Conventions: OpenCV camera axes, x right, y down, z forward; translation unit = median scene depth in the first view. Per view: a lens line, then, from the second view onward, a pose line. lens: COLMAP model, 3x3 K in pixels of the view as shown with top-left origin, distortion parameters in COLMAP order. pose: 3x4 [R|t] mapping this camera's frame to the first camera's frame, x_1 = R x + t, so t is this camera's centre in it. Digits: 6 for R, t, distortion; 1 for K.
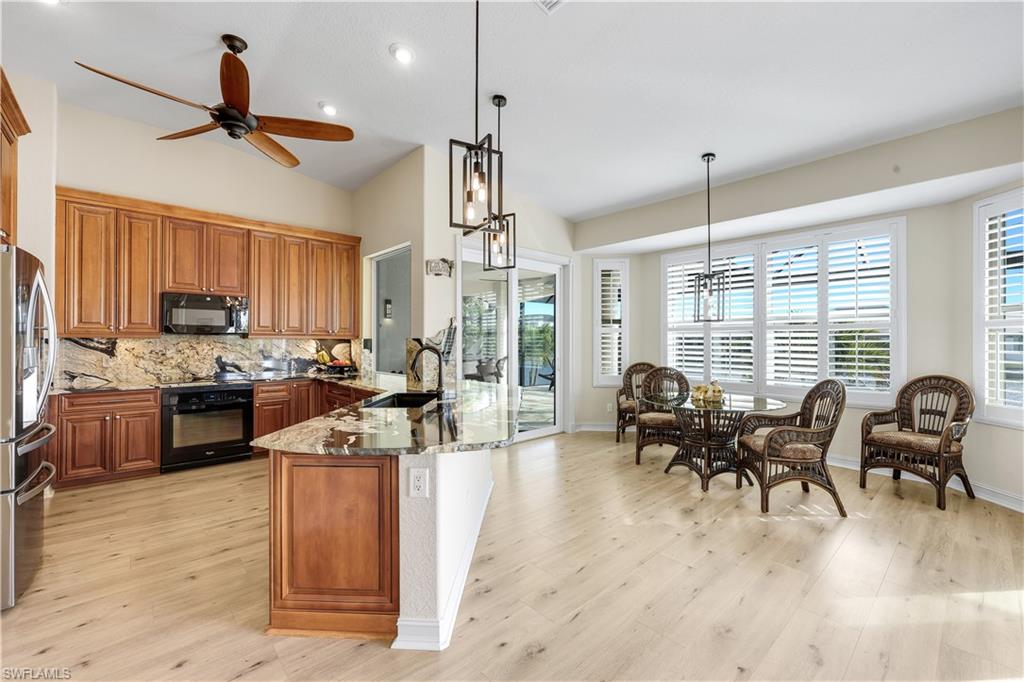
lens RADIAL K [[422.2, 0, 510.0], [0, 422.2, 340.1], [0, 0, 1]] dist [-0.002509, -0.000574]
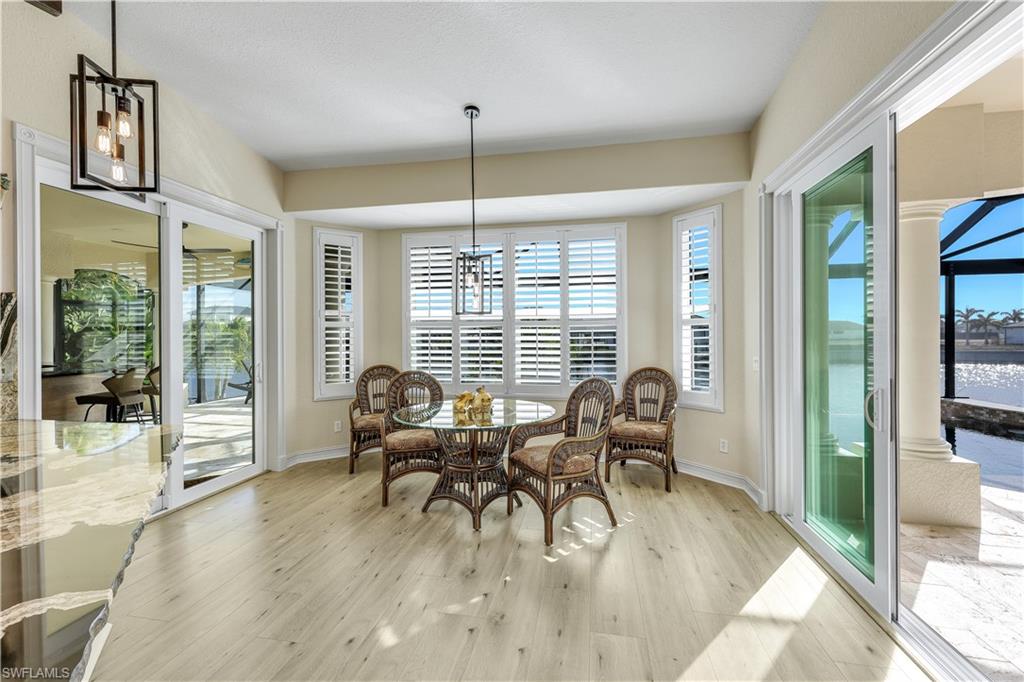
lens RADIAL K [[422.2, 0, 508.5], [0, 422.2, 340.0], [0, 0, 1]] dist [-0.002509, -0.000574]
pose [[0.795948, -0.006250, 0.605332, 0.021878], [0.002509, 0.999972, 0.007026, 0.000204], [-0.605359, -0.004074, 0.795942, 0.210008]]
